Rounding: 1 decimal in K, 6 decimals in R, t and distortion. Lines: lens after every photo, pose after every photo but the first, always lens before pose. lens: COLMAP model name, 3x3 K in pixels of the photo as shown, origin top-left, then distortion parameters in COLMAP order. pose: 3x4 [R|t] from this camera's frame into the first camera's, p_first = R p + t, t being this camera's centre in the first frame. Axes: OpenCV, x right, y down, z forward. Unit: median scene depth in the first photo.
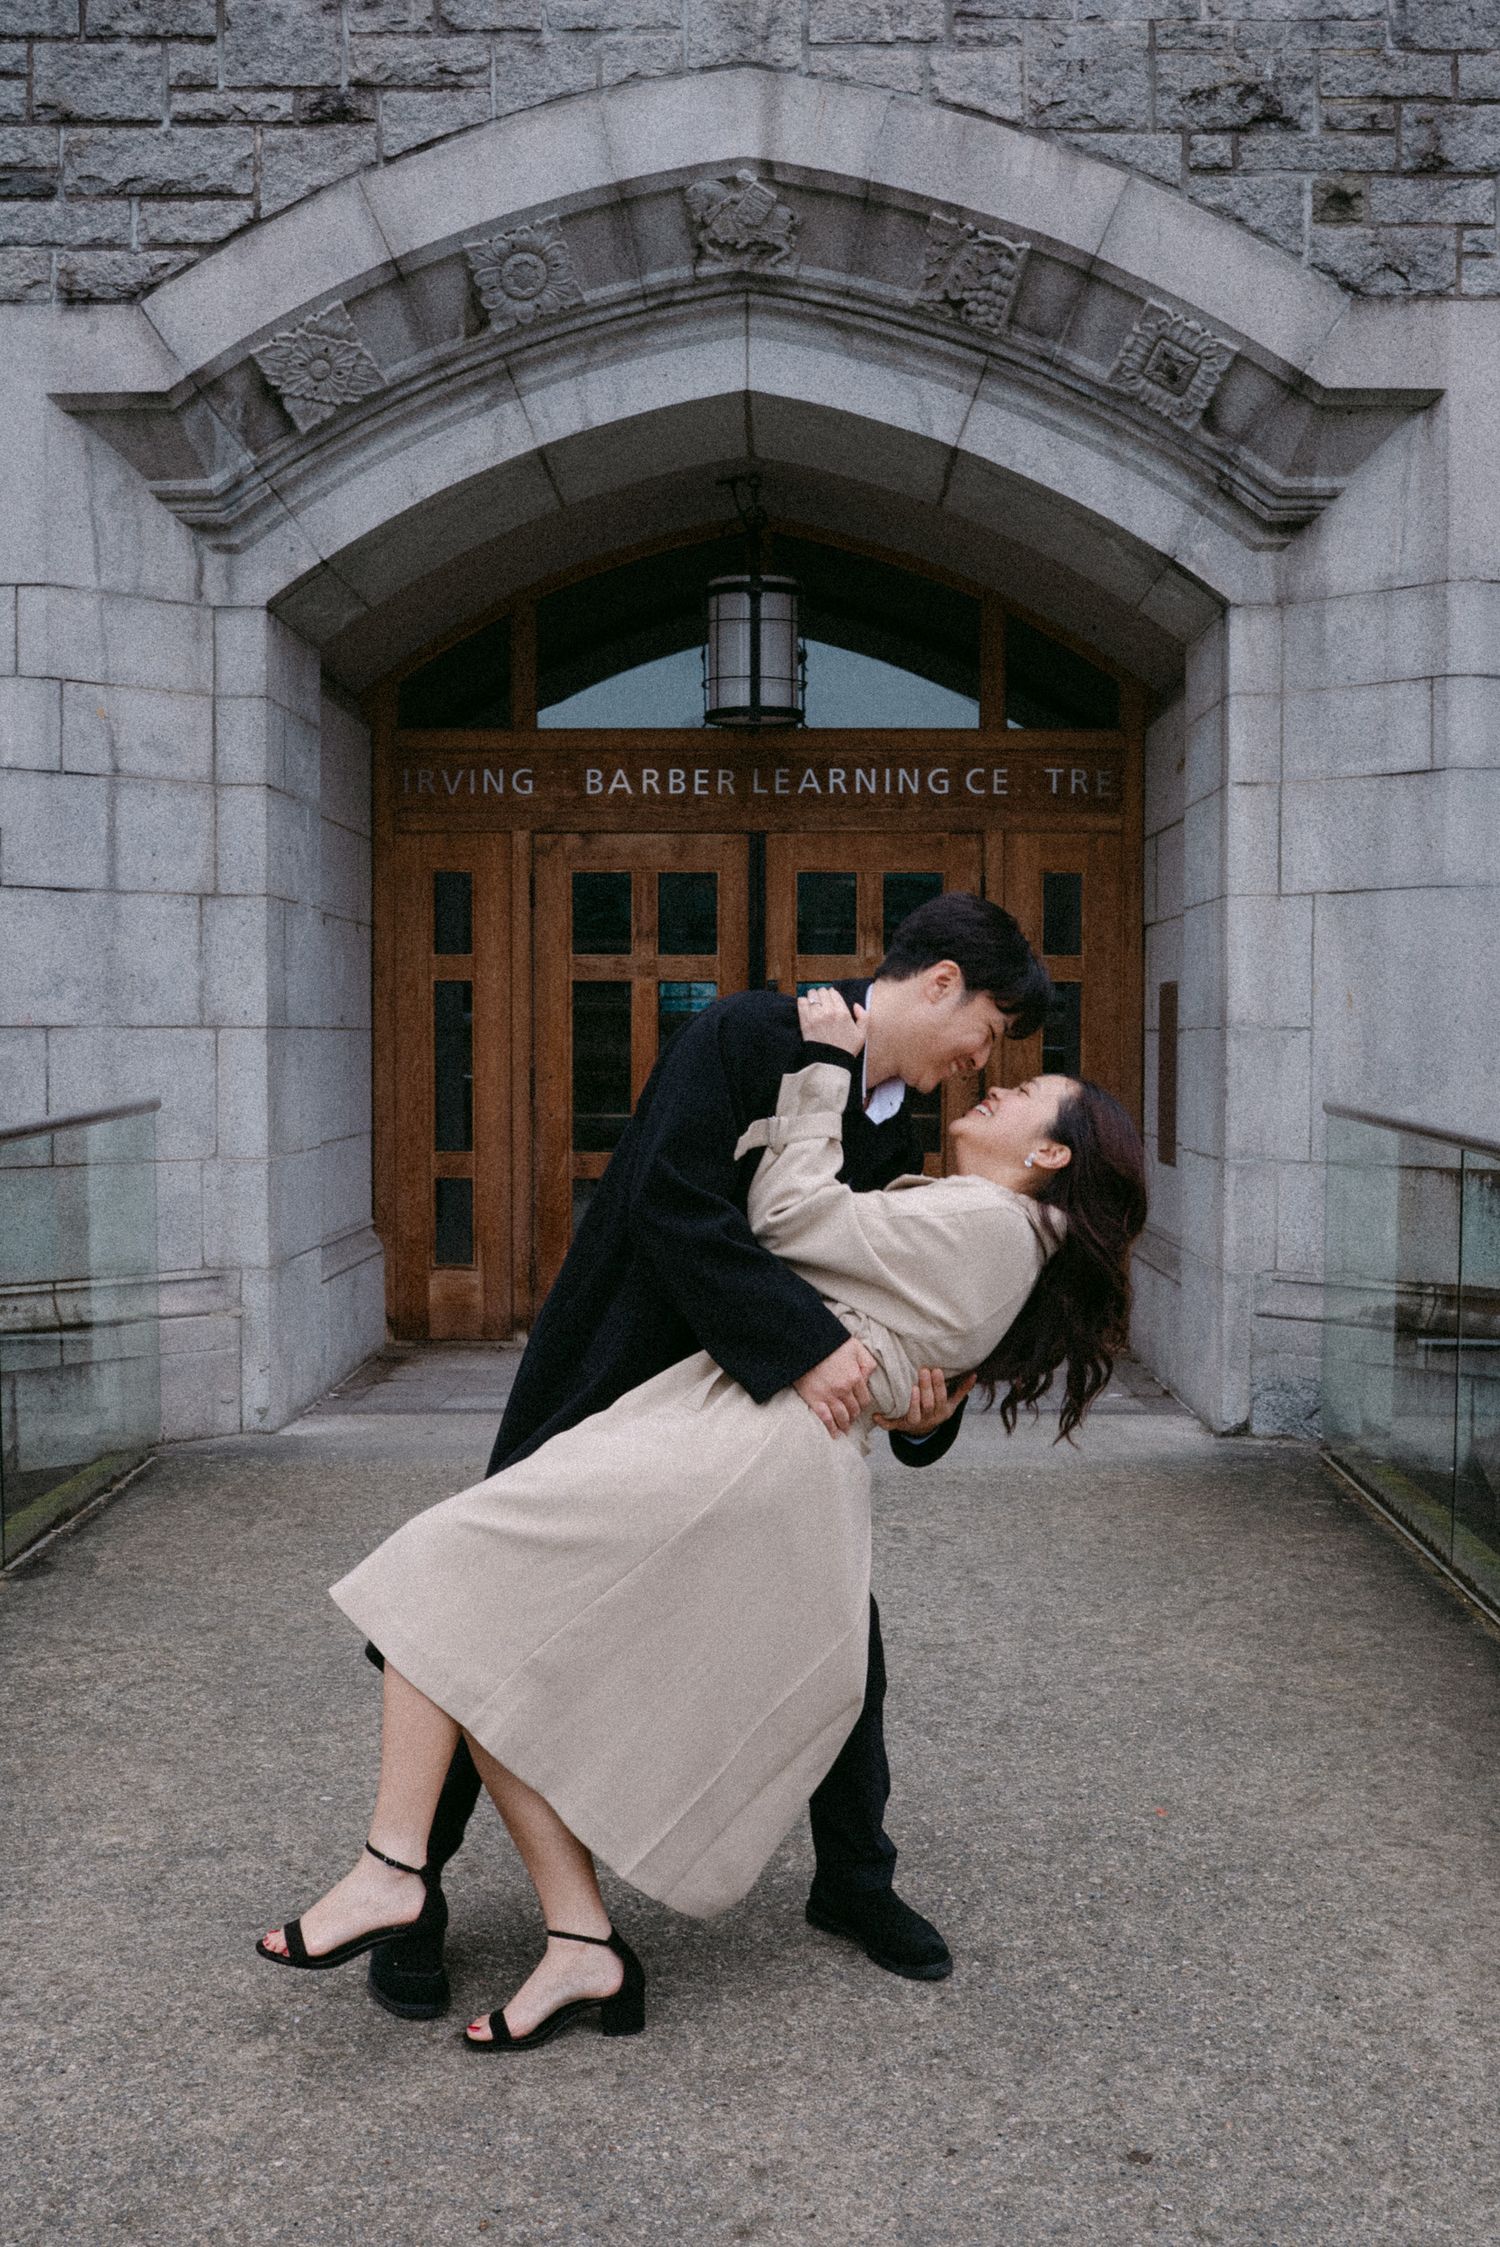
lens RADIAL K [[2301.4, 0, 773.7], [0, 2301.4, 1124.1], [0, 0, 1]] dist [-0.039298, 0.000000]
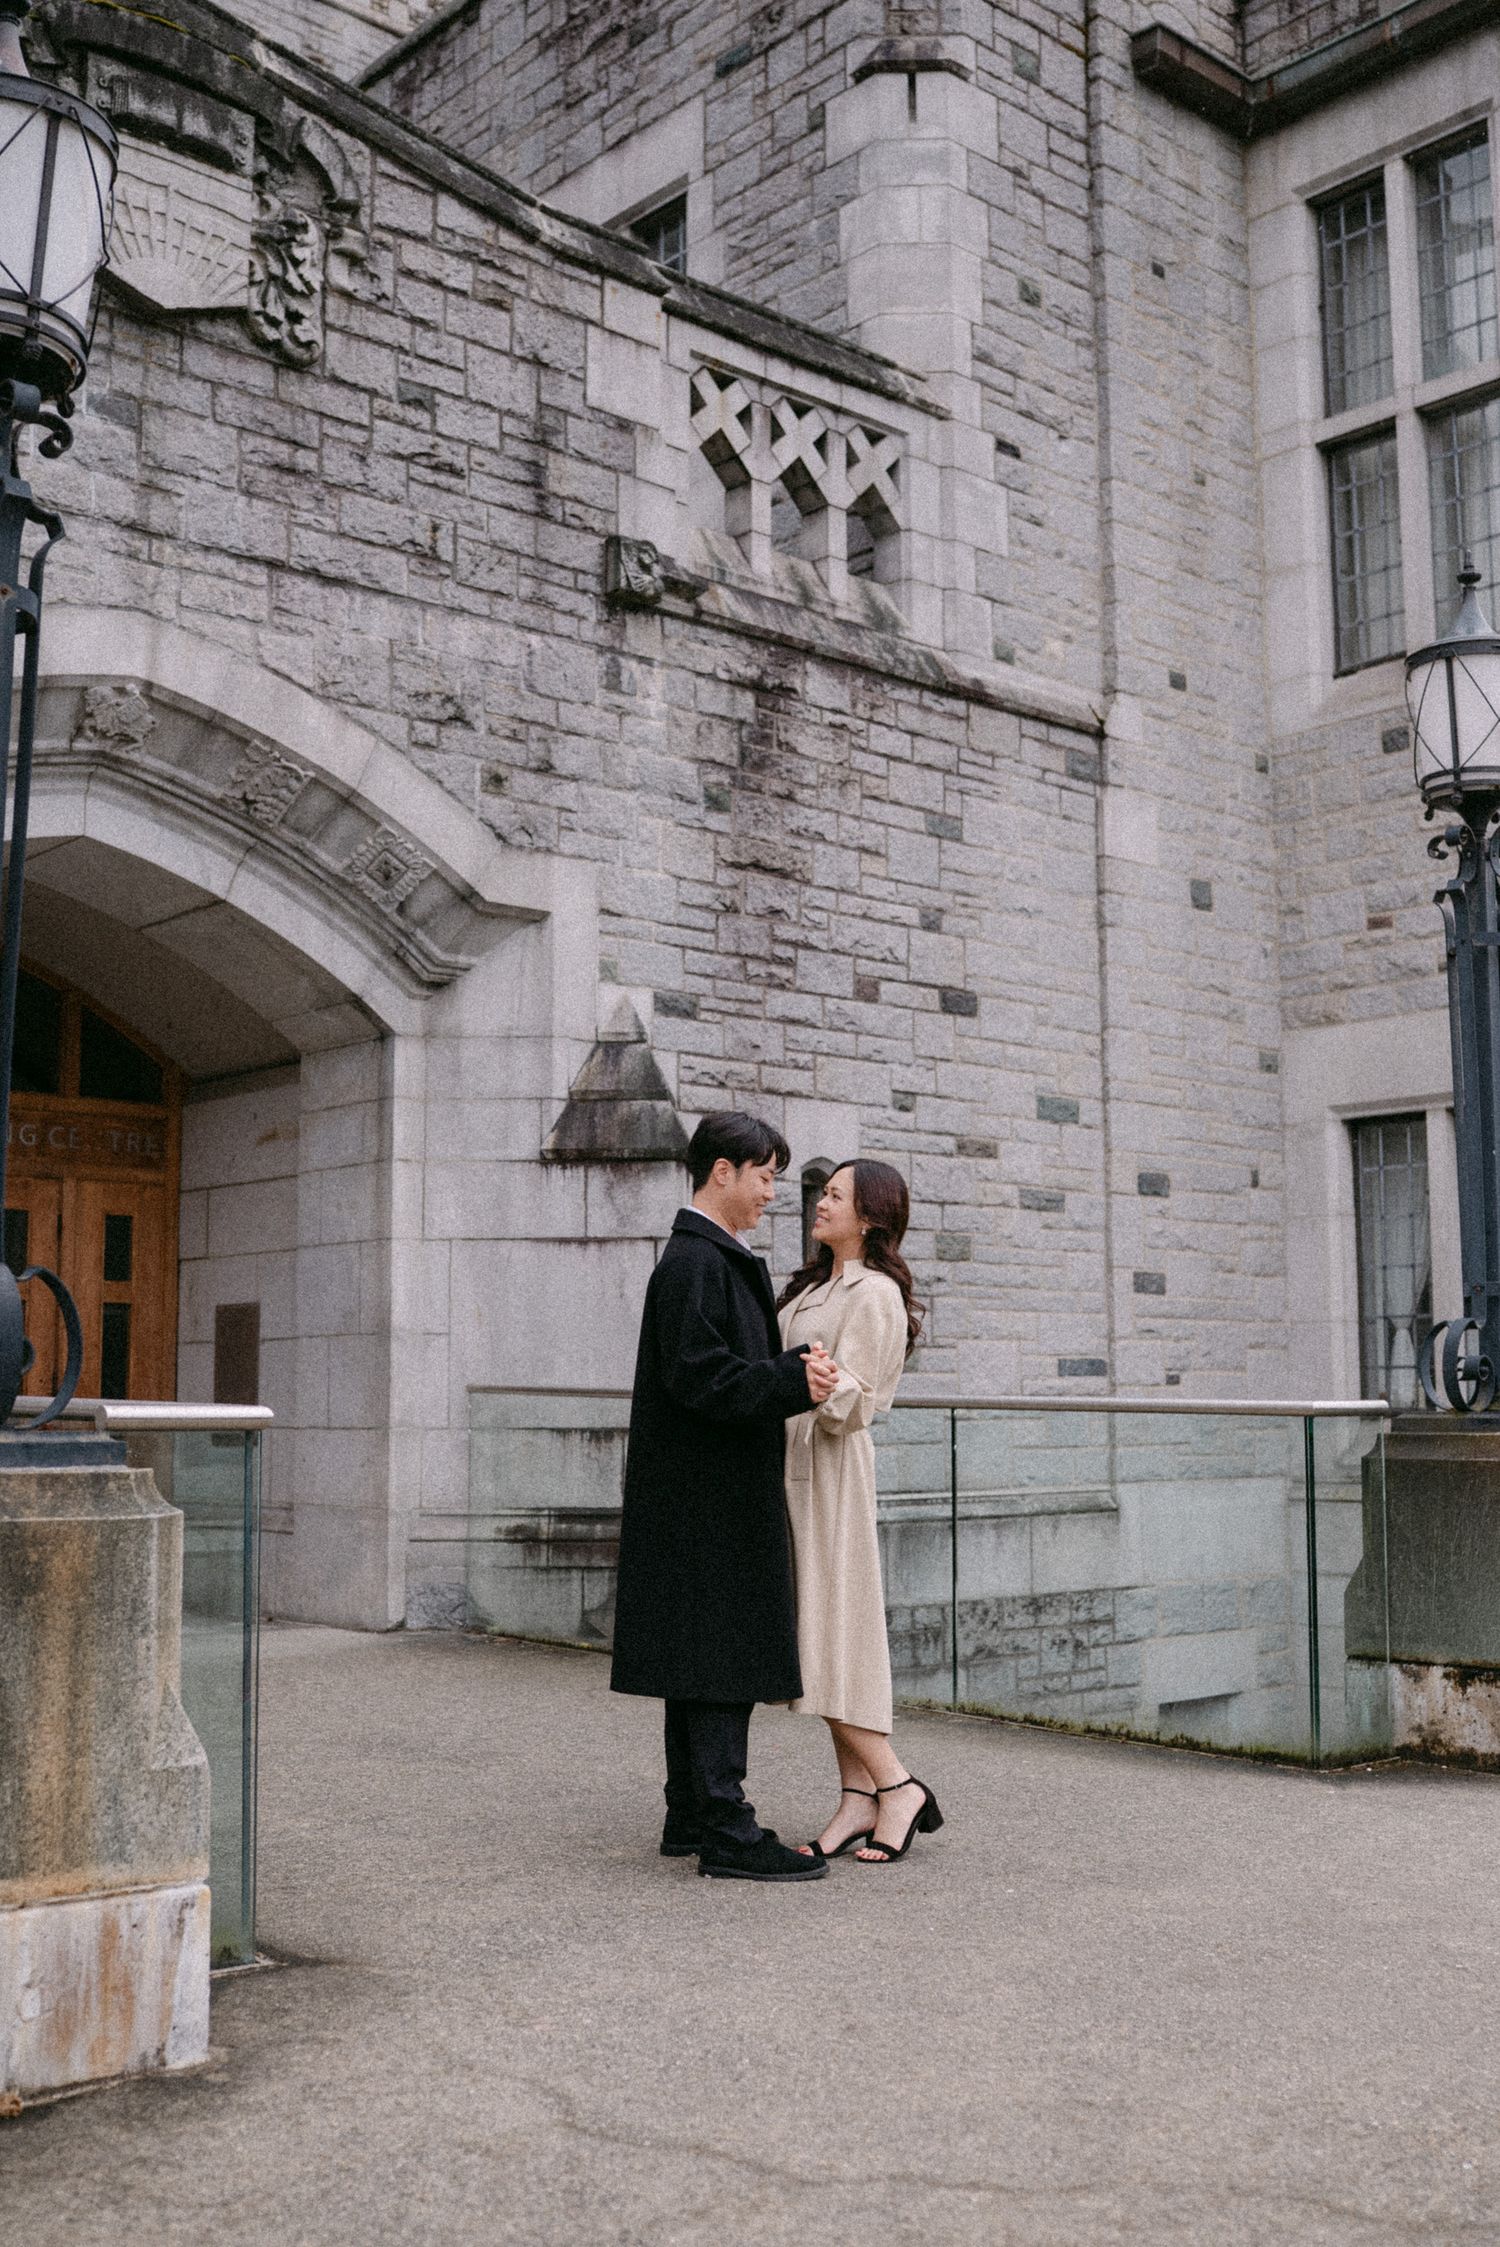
lens RADIAL K [[2301.4, 0, 746.0], [0, 2301.4, 1128.0], [0, 0, 1]] dist [-0.039298, 0.000000]
pose [[0.753543, 0.074187, 0.653199, -0.583931], [0.028058, 0.989077, -0.144702, 0.044943], [-0.656799, 0.127366, 0.743231, -0.200981]]
